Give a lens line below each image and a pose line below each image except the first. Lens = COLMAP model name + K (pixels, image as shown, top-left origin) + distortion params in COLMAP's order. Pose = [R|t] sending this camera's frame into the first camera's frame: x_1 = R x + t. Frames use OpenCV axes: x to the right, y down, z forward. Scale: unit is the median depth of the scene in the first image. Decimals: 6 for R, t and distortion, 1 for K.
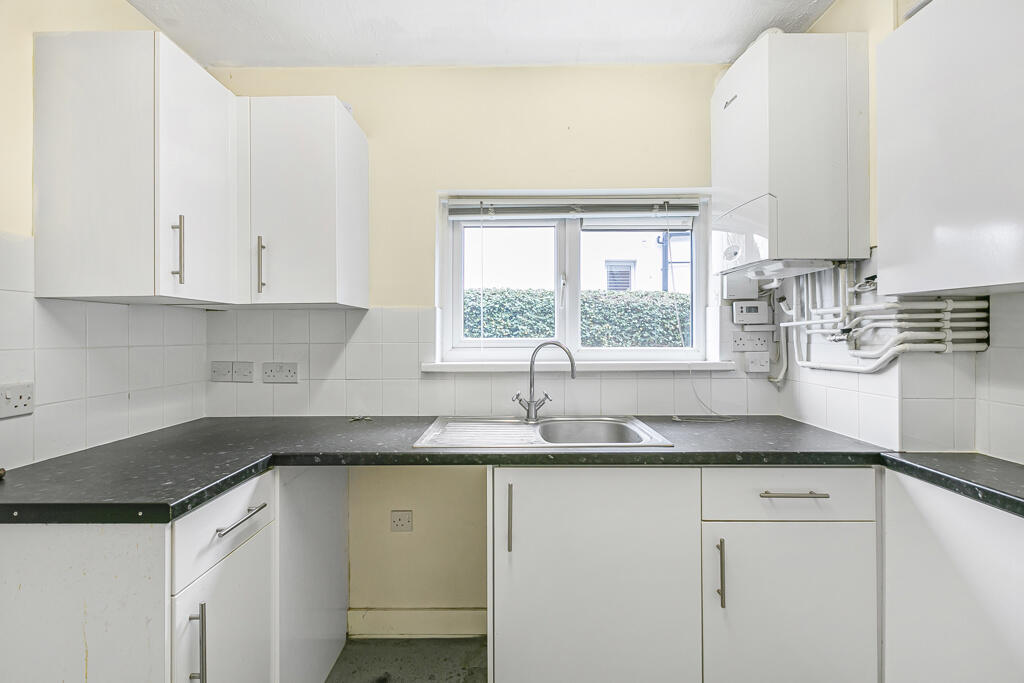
lens RADIAL K [[458.4, 0, 511.7], [0, 458.4, 330.2], [0, 0, 1]] dist [0.002506, -0.000101]
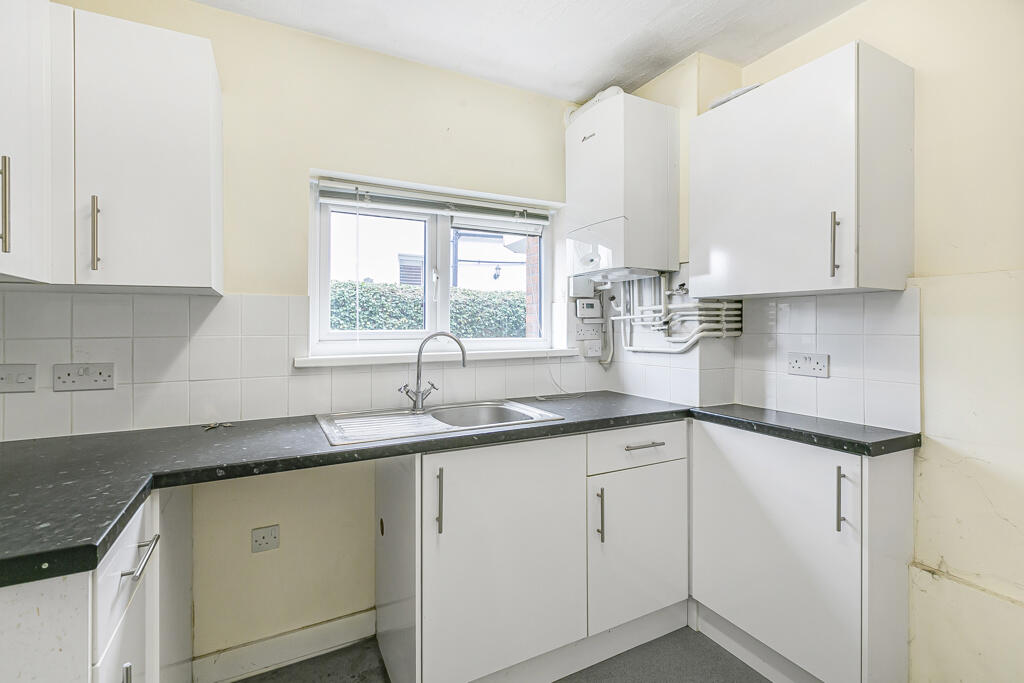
lens RADIAL K [[461.8, 0, 510.0], [0, 461.8, 324.7], [0, 0, 1]] dist [0.001202, -0.000216]
pose [[0.884779, 0.001714, 0.466008, -0.254831], [-0.001577, 0.999999, -0.000683, 0.006553], [-0.466008, -0.000130, 0.884780, -0.000795]]
